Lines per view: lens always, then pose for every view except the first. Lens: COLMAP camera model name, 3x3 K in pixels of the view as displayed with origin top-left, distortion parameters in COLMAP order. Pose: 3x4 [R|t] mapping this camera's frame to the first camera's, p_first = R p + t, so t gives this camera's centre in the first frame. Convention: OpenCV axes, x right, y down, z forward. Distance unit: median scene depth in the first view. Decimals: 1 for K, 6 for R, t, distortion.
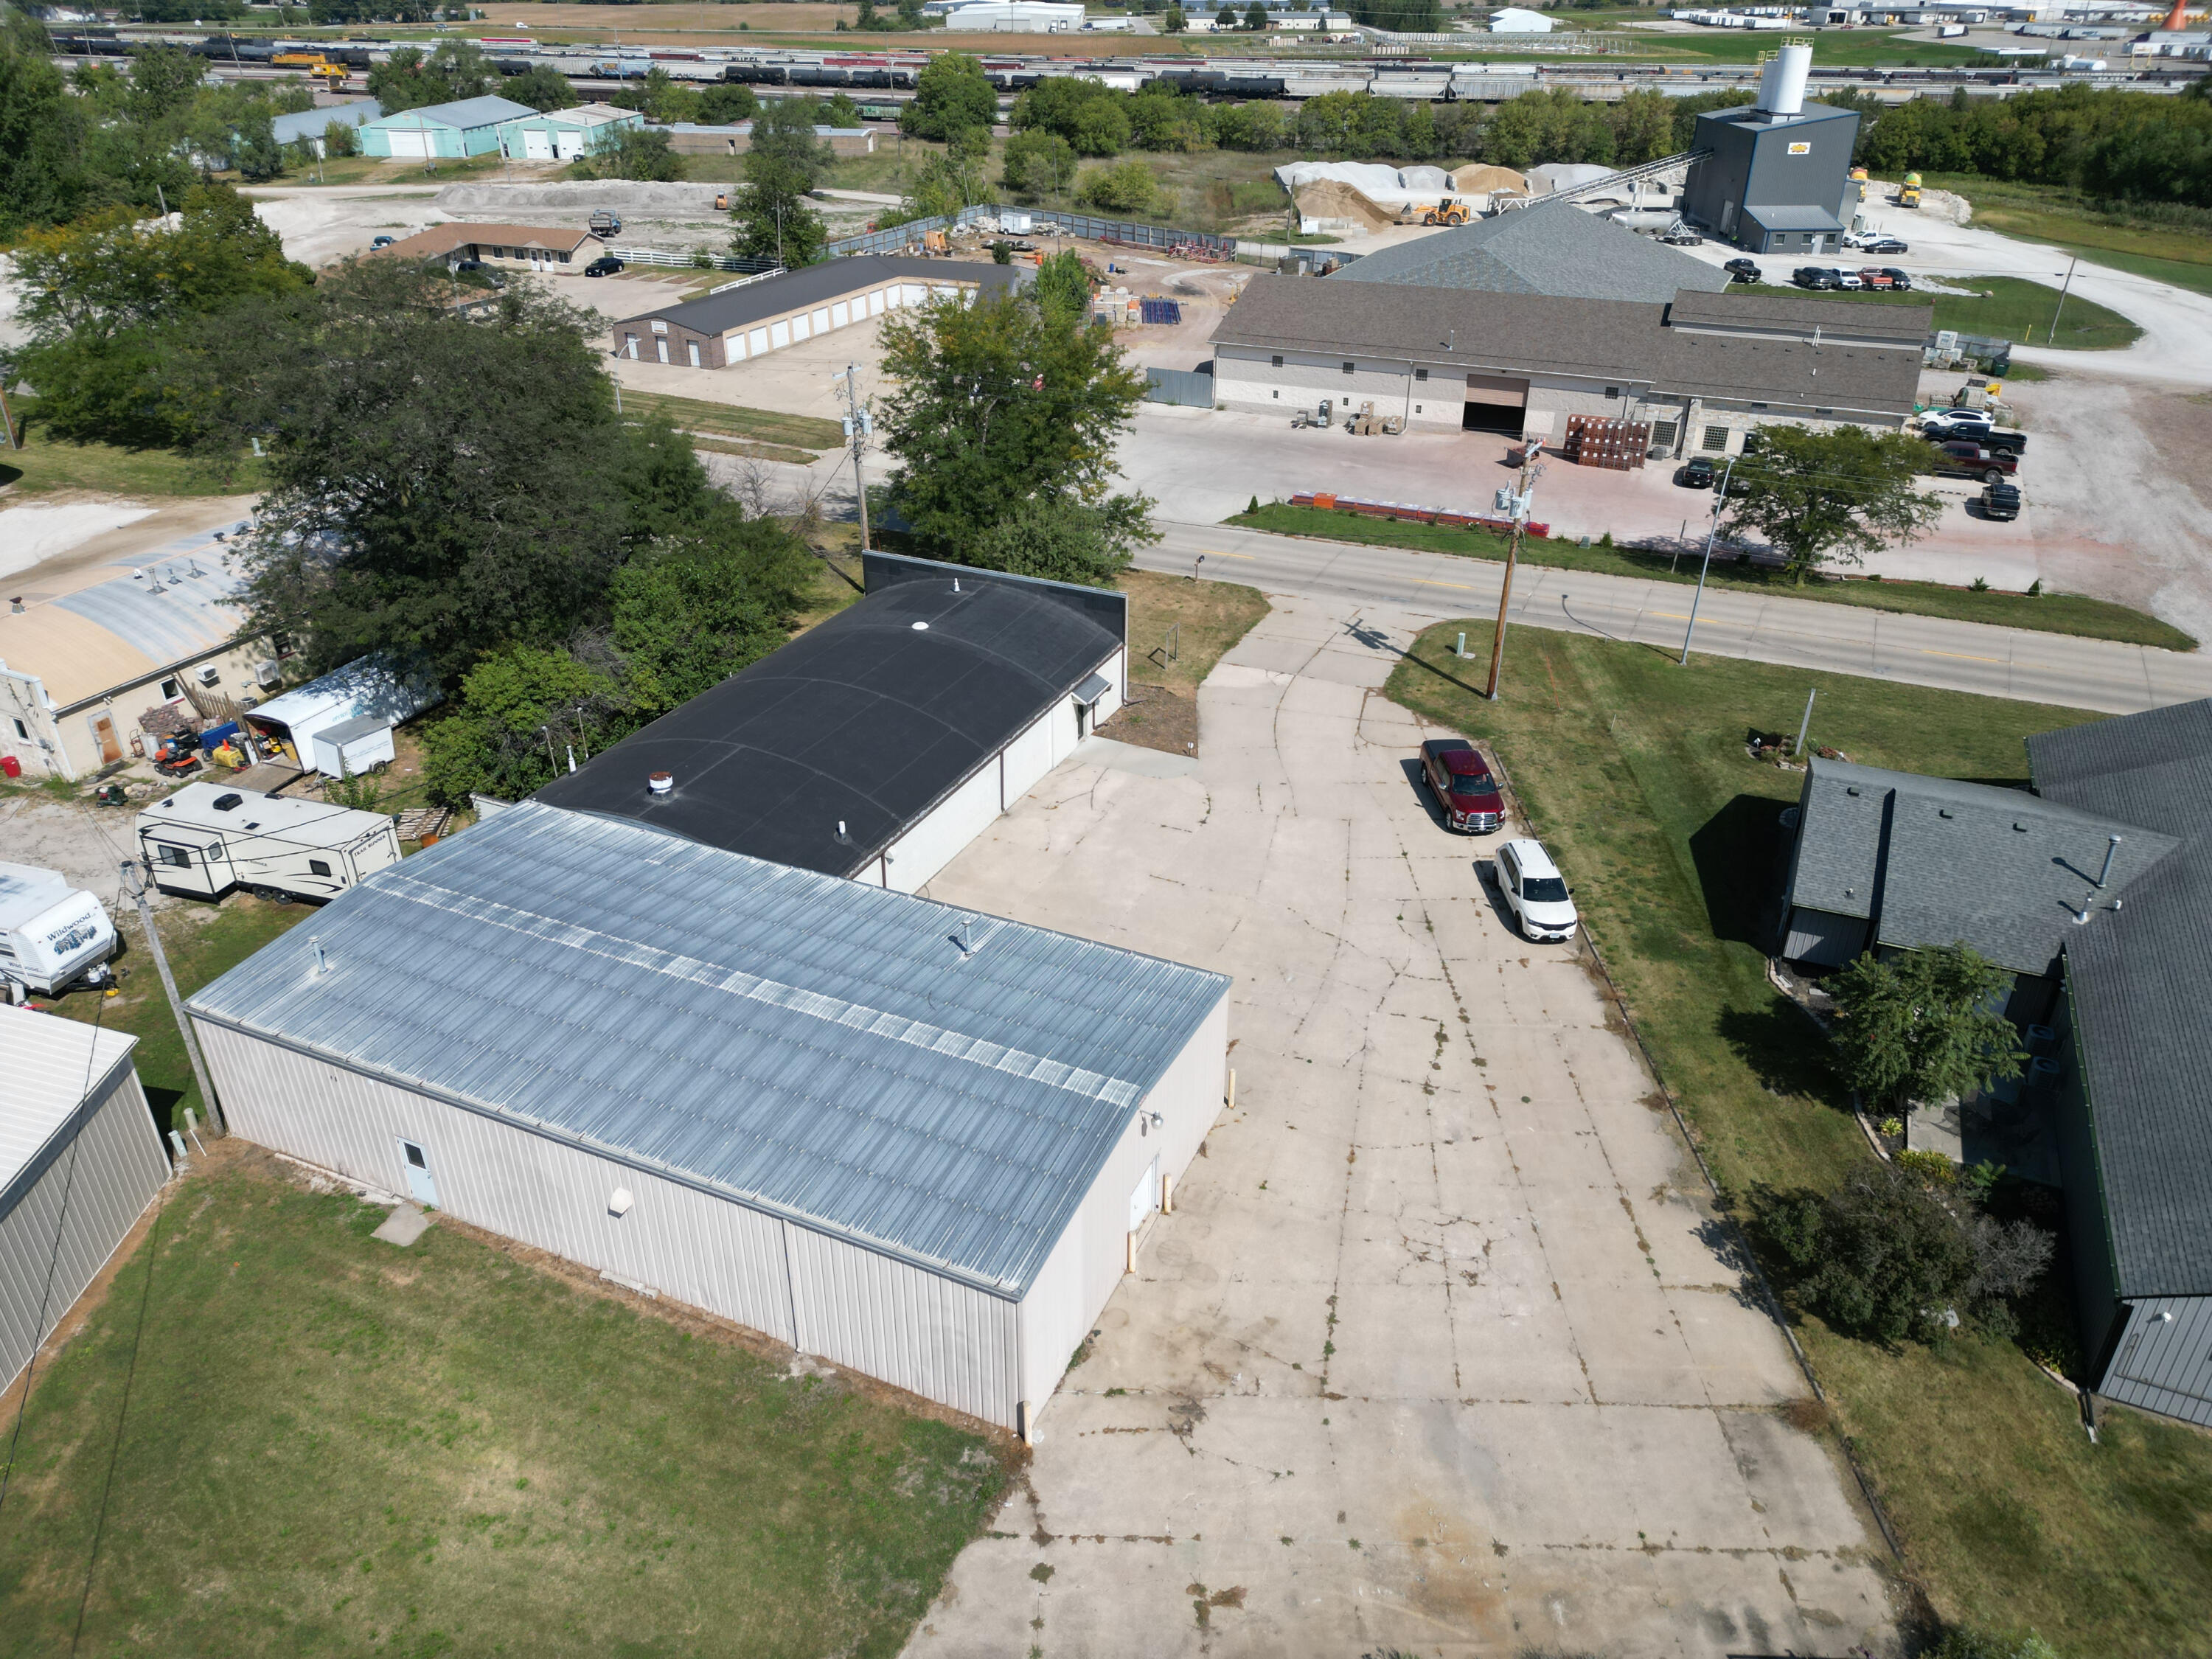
lens RADIAL K [[1548.0, 0, 1106.0], [0, 1548.0, 829.5], [0, 0, 1]] dist [0.067095, -0.064554]
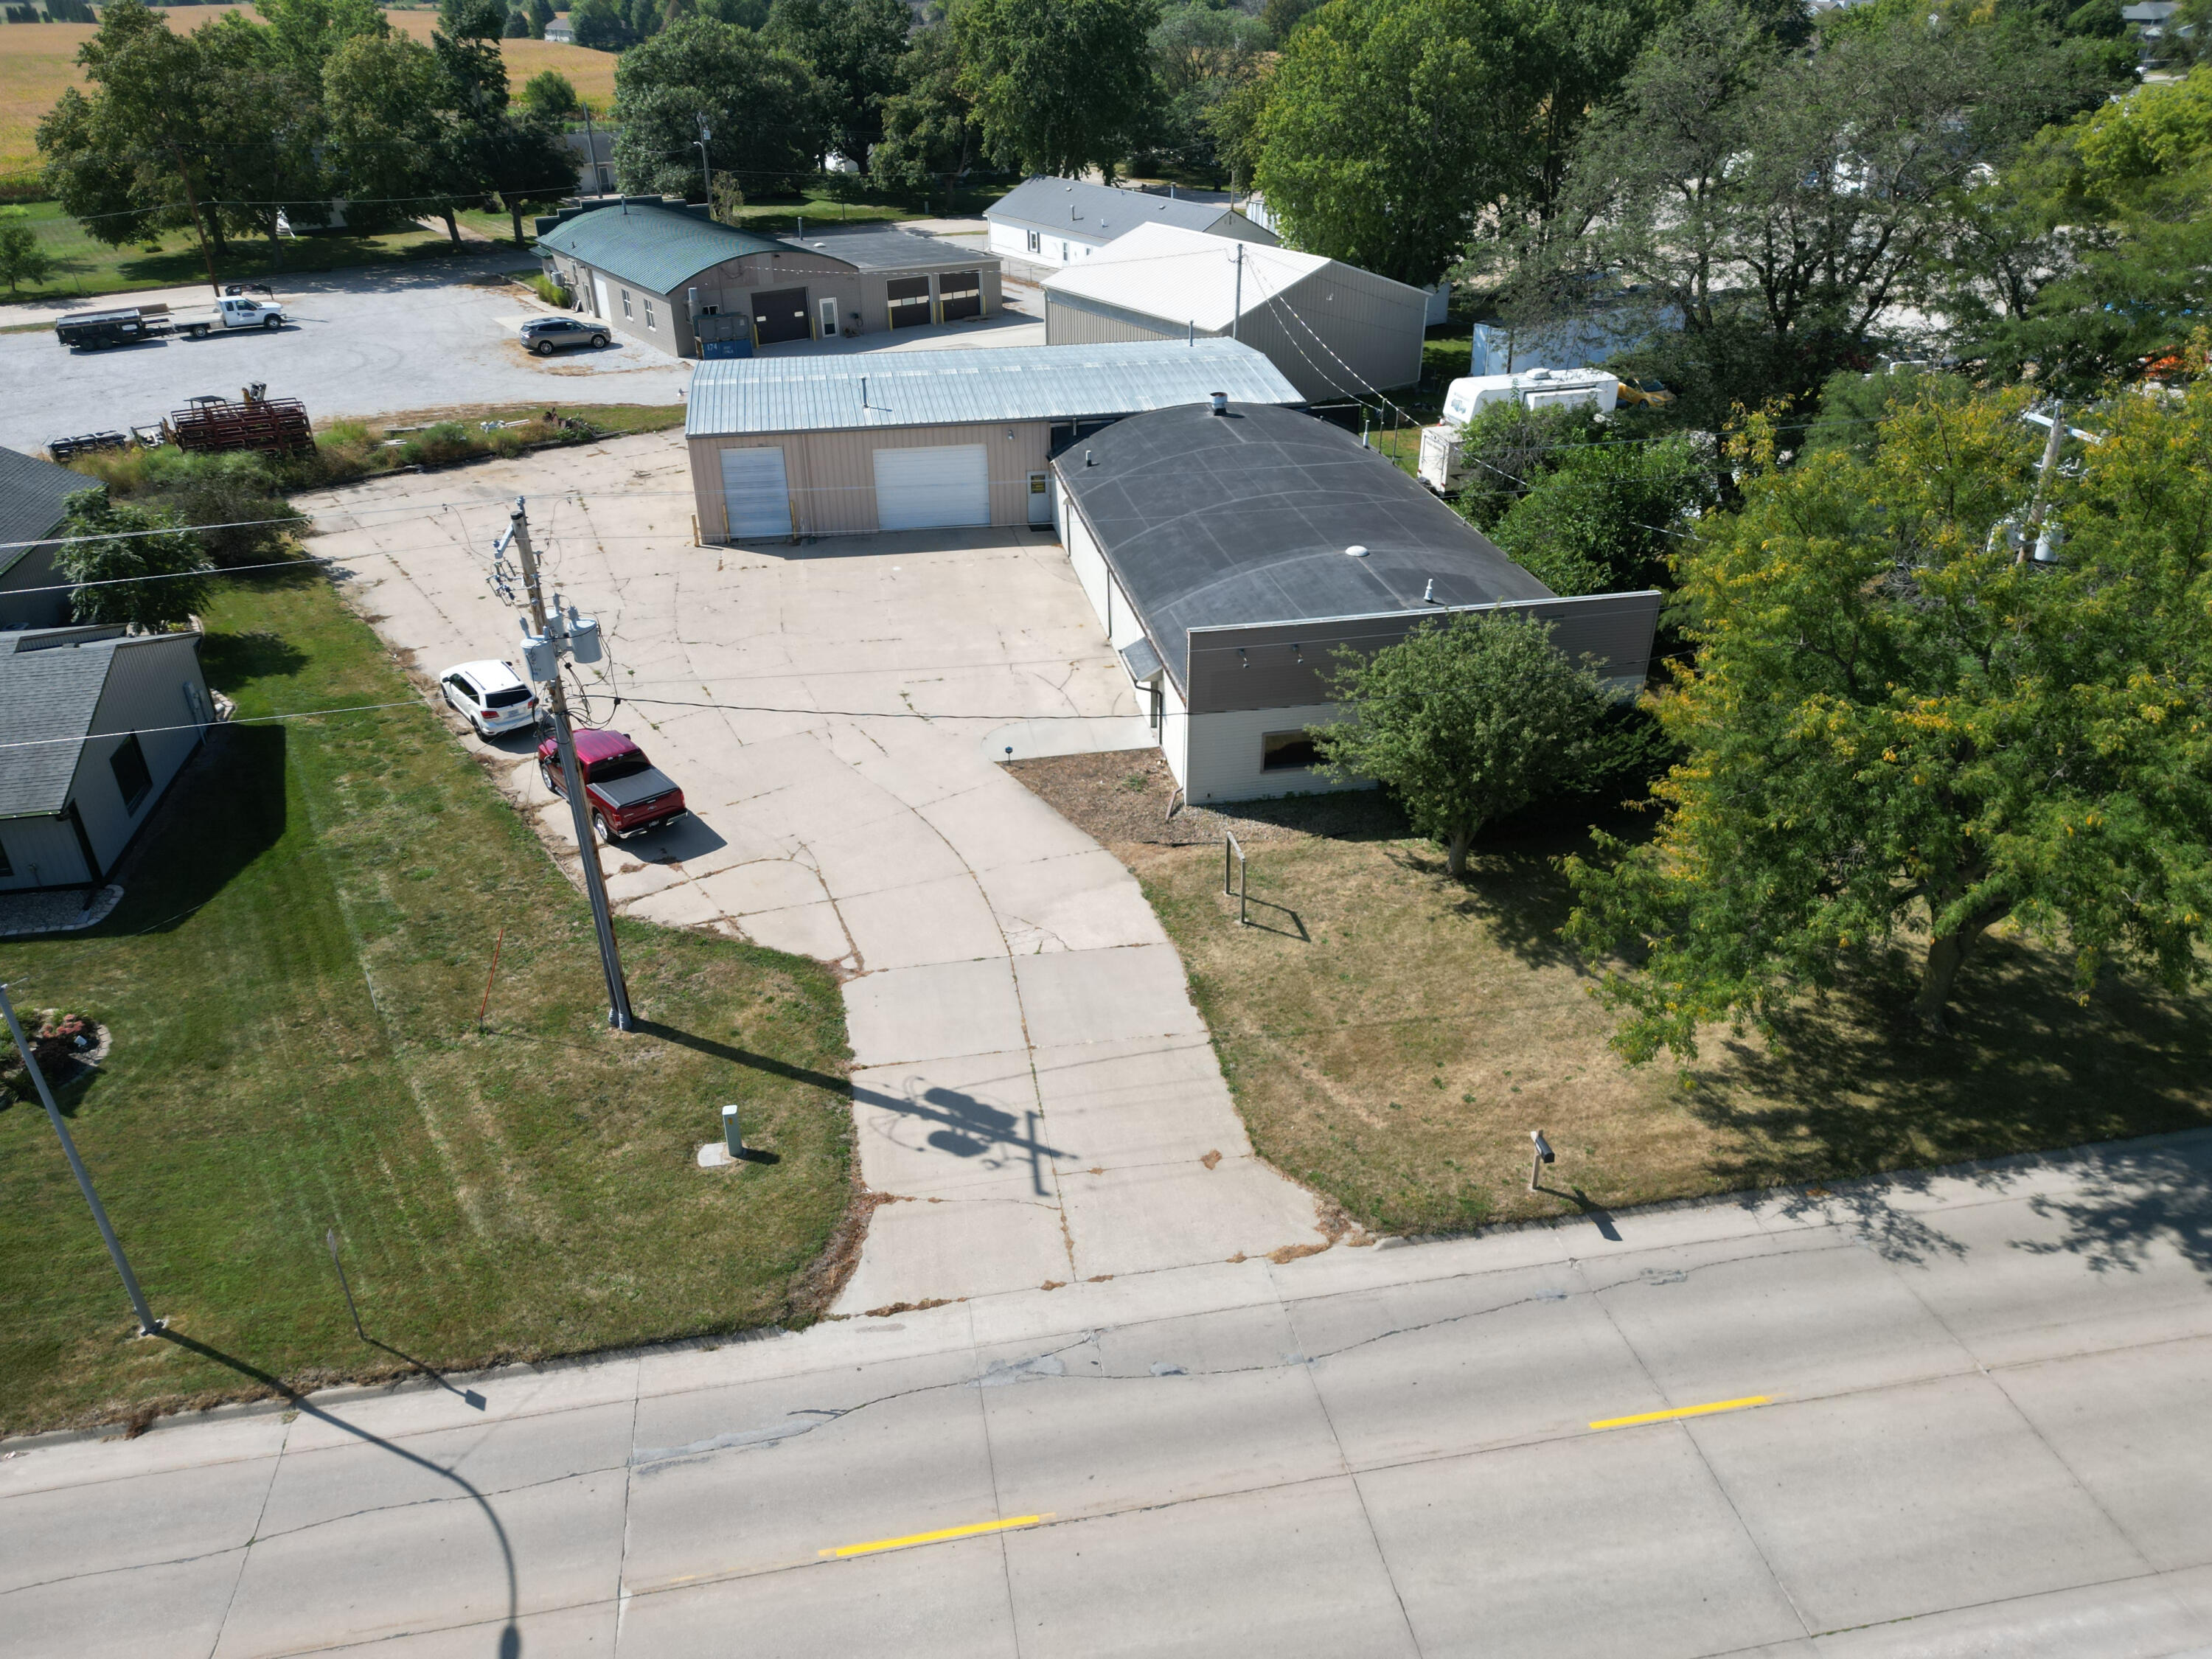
lens RADIAL K [[1548.0, 0, 1106.0], [0, 1548.0, 829.5], [0, 0, 1]] dist [0.067095, -0.064554]
pose [[-0.815108, 0.284665, -0.504544, 0.474209], [-0.280884, 0.567516, 0.773970, -0.731018], [0.506659, 0.772588, -0.382629, 1.626656]]
